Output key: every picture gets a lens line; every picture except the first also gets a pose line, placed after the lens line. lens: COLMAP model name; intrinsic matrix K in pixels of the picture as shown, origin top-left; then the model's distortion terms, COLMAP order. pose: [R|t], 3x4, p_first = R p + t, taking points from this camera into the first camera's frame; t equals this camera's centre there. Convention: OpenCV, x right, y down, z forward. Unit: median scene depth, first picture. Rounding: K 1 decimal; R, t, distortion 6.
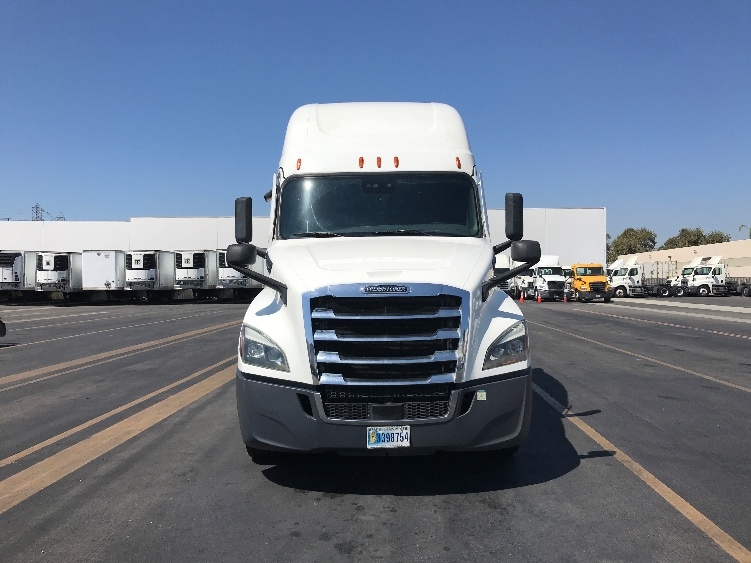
lens RADIAL K [[567.9, 0, 370.6], [0, 567.9, 281.7], [0, 0, 1]] dist [0.004503, 0.006817]
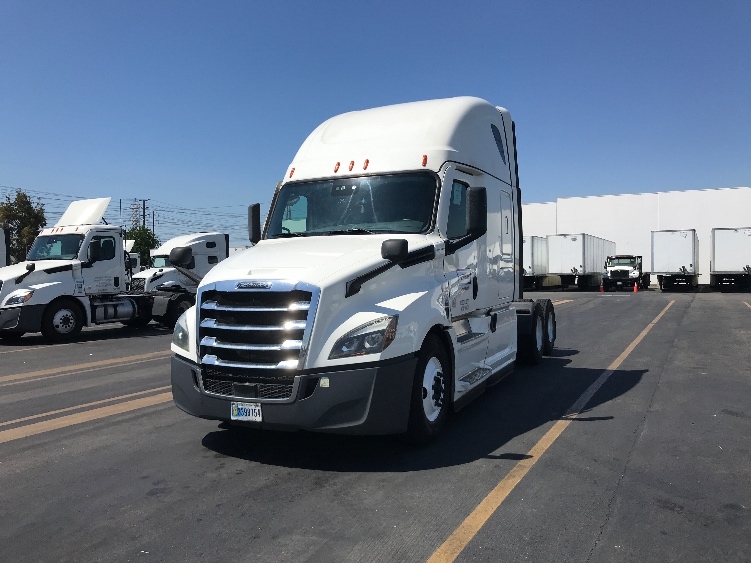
lens RADIAL K [[567.9, 0, 380.2], [0, 567.9, 277.2], [0, 0, 1]] dist [0.004503, 0.006817]
pose [[0.917353, 0.000882, -0.398073, 0.733589], [0.003876, 0.999930, 0.011149, -0.014811], [0.398055, -0.011770, 0.917286, 0.038845]]
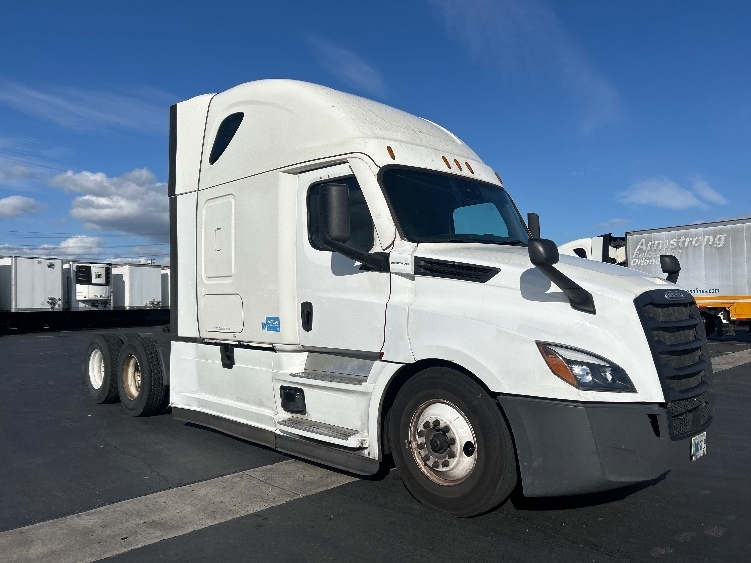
lens RADIAL K [[567.9, 0, 376.2], [0, 567.9, 285.6], [0, 0, 1]] dist [0.004503, 0.006817]
pose [[0.747354, 0.009337, 0.664361, -1.023236], [0.016496, 0.999332, -0.032601, 0.018166], [-0.664221, 0.035324, 0.746701, 0.615129]]
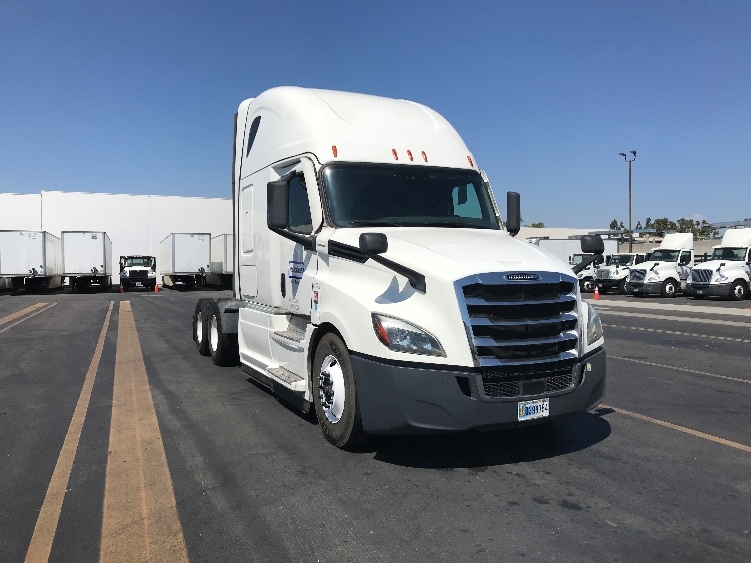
lens RADIAL K [[567.9, 0, 373.6], [0, 567.9, 283.9], [0, 0, 1]] dist [0.004503, 0.006817]
pose [[0.914333, -0.009352, 0.404855, -0.691458], [-0.000225, 0.999721, 0.023601, -0.000027], [-0.404963, -0.021671, 0.914076, 0.107838]]
